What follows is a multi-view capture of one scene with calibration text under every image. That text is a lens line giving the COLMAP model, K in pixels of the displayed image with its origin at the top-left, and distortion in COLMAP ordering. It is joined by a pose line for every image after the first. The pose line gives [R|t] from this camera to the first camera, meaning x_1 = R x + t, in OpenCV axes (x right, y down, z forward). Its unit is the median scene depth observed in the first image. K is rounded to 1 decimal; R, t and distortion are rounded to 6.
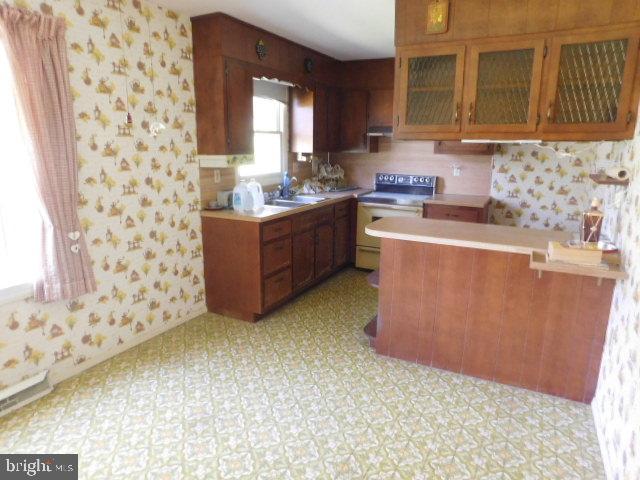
lens RADIAL K [[429.4, 0, 321.7], [0, 429.4, 236.5], [0, 0, 1]] dist [-0.002550, 0.004657]
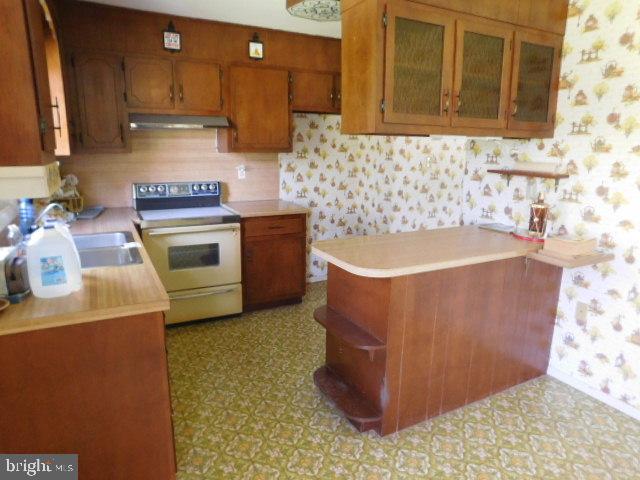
lens RADIAL K [[429.4, 0, 321.7], [0, 429.4, 236.5], [0, 0, 1]] dist [-0.002550, 0.004657]
pose [[0.562213, -0.179988, 0.807168, -0.303748], [0.170619, 0.980275, 0.099748, -0.096014], [-0.809200, 0.081639, 0.581833, 0.440006]]
